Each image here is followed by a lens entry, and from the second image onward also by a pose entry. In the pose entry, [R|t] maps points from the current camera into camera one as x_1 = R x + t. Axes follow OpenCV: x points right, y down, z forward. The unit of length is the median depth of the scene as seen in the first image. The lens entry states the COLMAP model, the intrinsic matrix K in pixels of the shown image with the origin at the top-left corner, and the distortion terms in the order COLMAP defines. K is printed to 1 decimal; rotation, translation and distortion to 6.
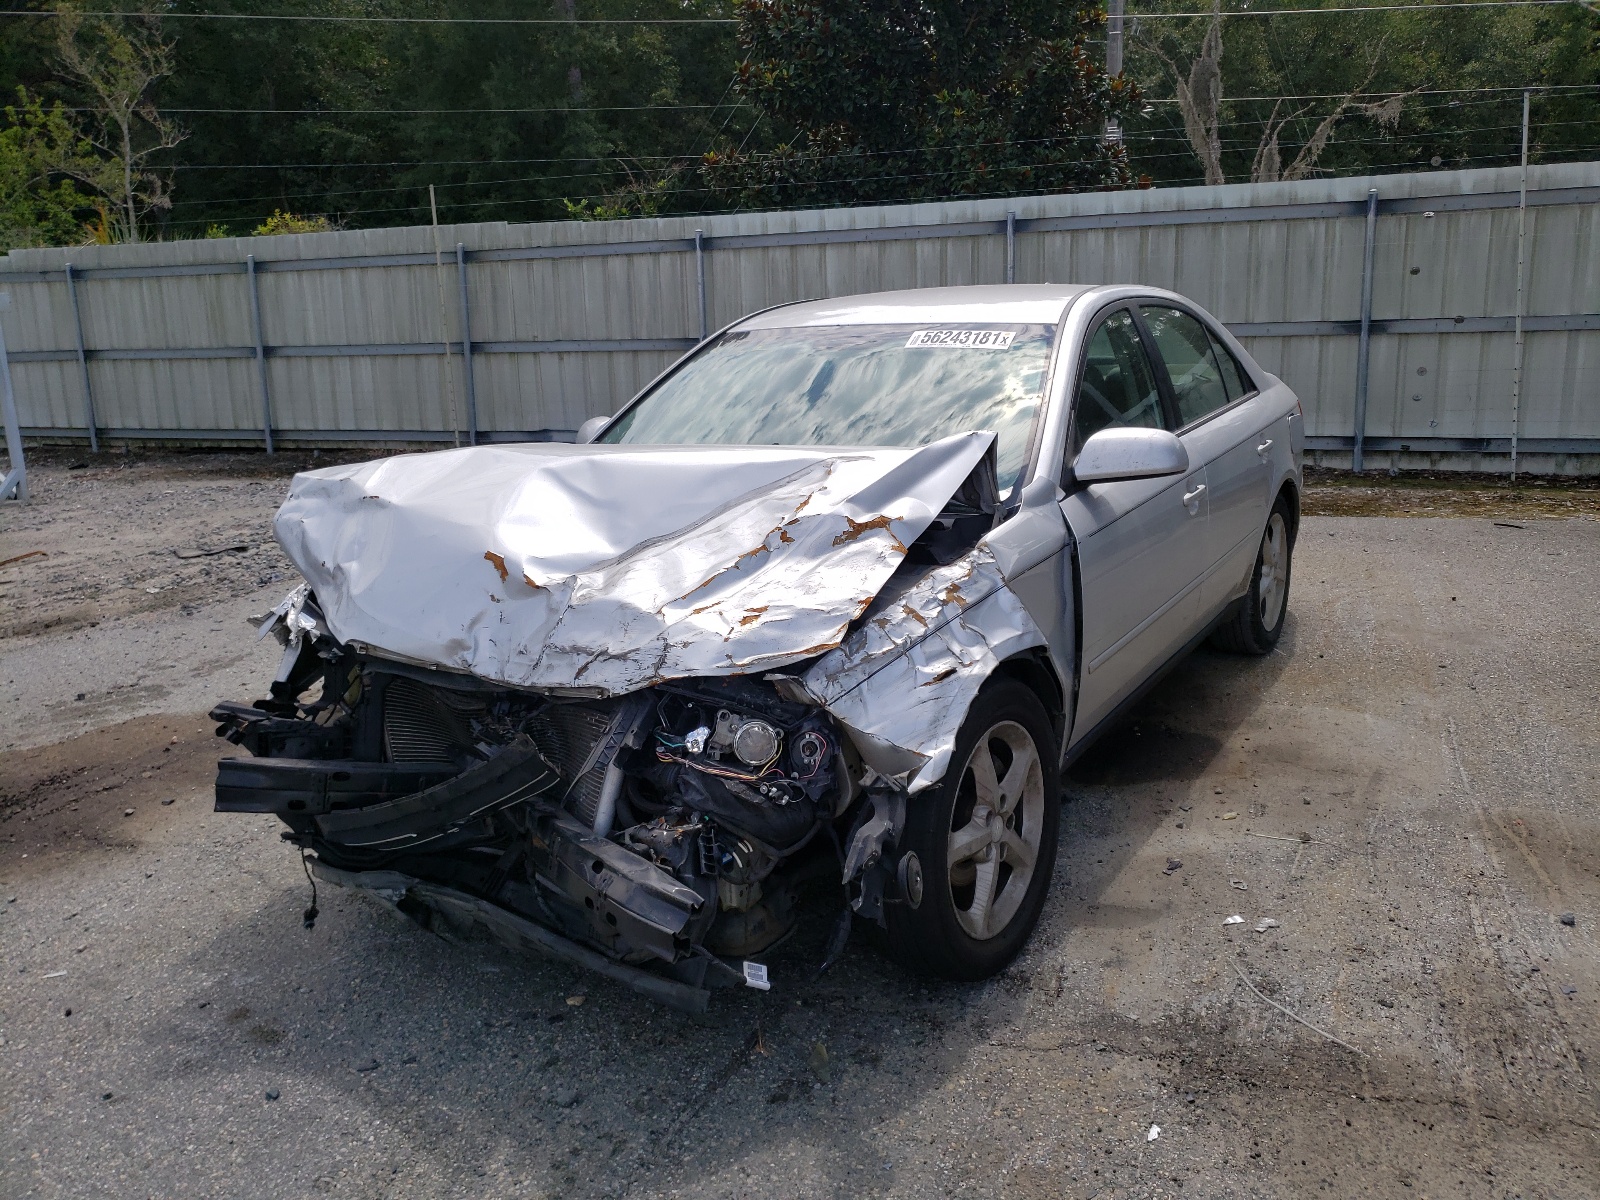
lens RADIAL K [[1189.1, 0, 800.0], [0, 1189.1, 600.0], [0, 0, 1]] dist [0.010835, 0.005765]
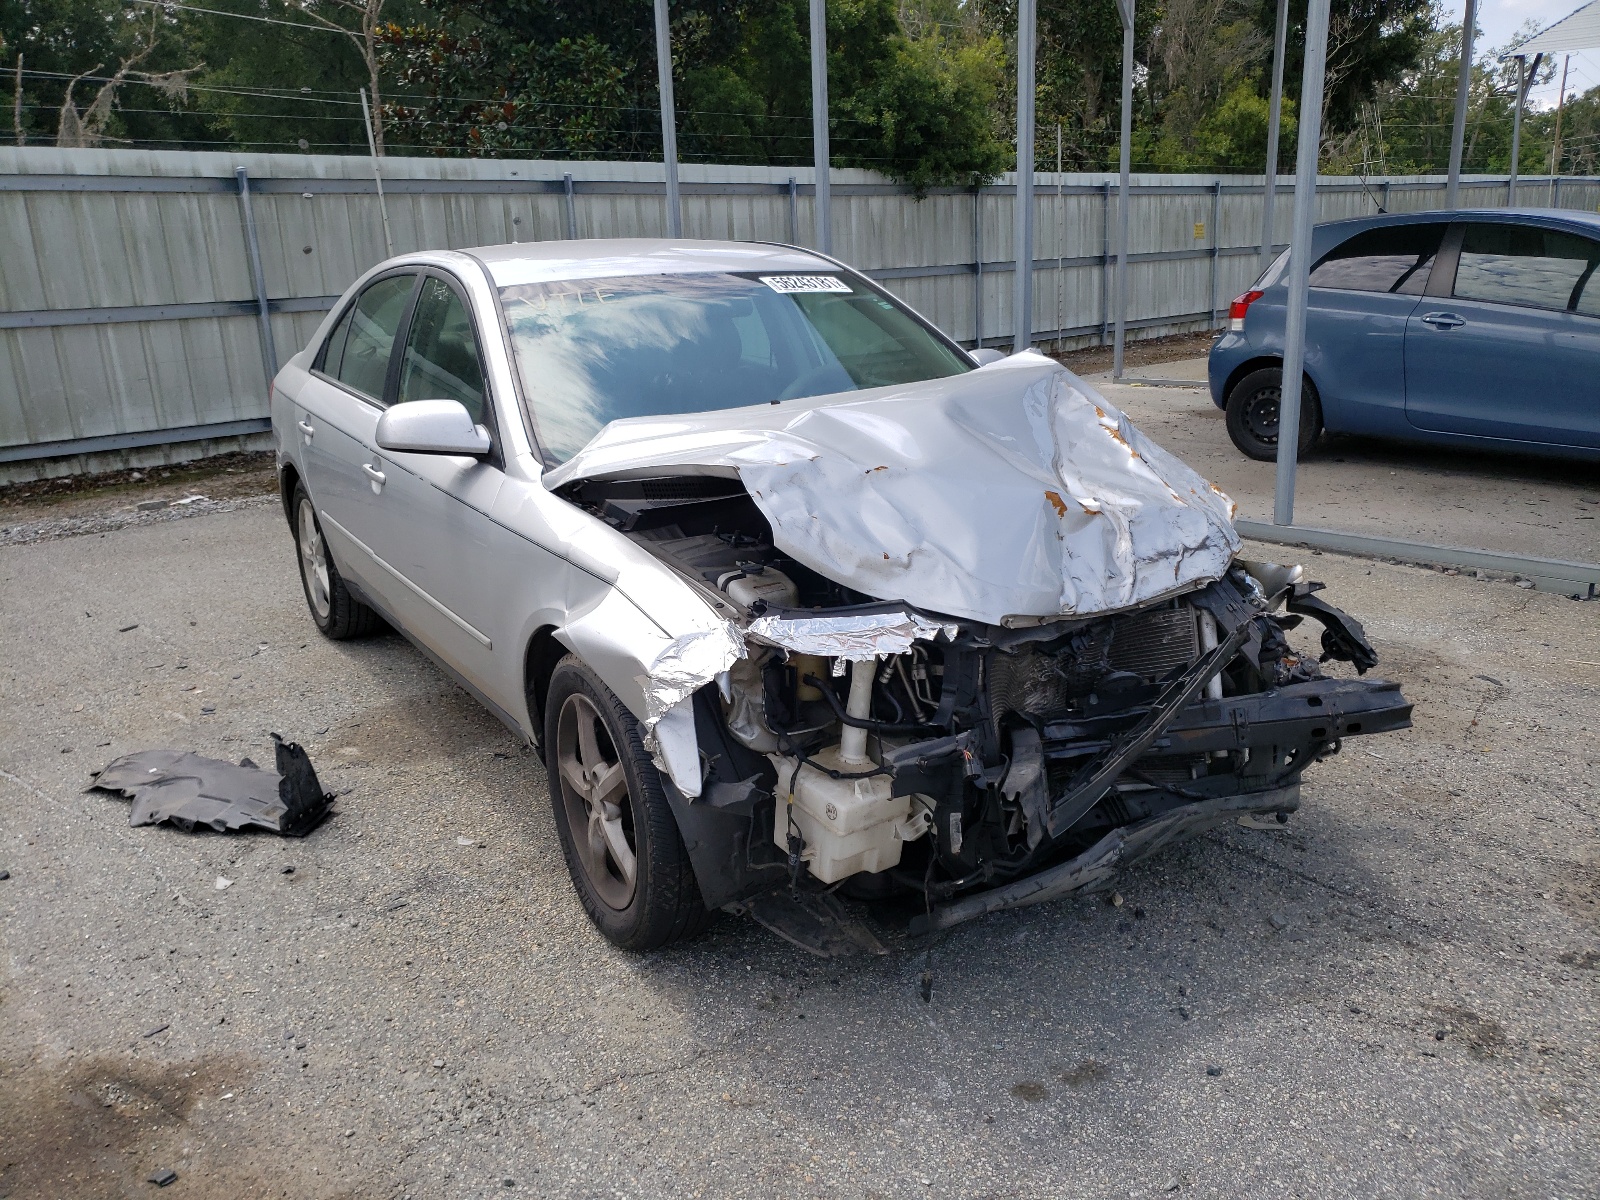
lens RADIAL K [[1181.6, 0, 801.5], [0, 1181.6, 634.2], [0, 0, 1]] dist [-0.000090, 0.024266]
pose [[0.483420, -0.261151, 0.835527, -1.118038], [0.231596, 0.958609, 0.165625, -0.125092], [-0.844197, 0.113439, 0.523892, 0.648330]]
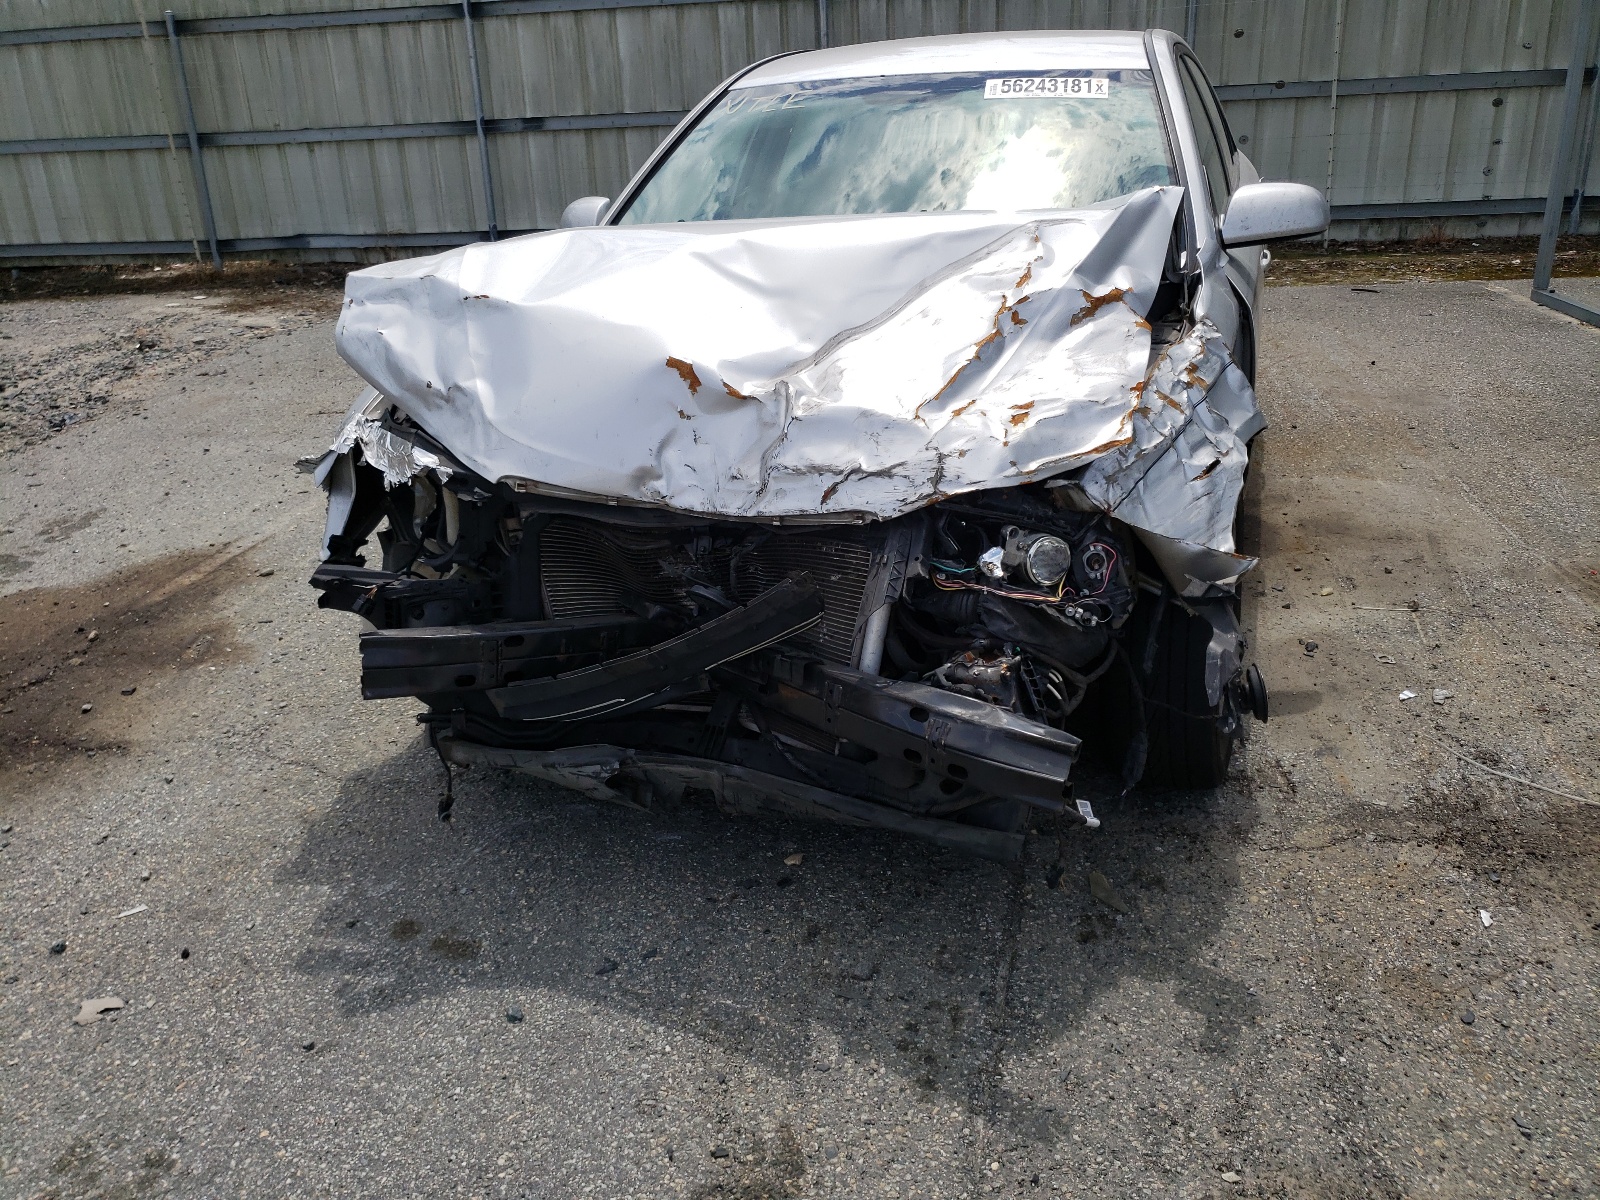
lens RADIAL K [[1196.6, 0, 800.0], [0, 1196.6, 600.0], [0, 0, 1]] dist [0.010285, 0.001118]
pose [[0.979237, -0.092693, 0.180284, -0.322797], [0.062508, 0.984069, 0.166438, -0.006635], [-0.192839, -0.151713, 0.969431, 0.154312]]
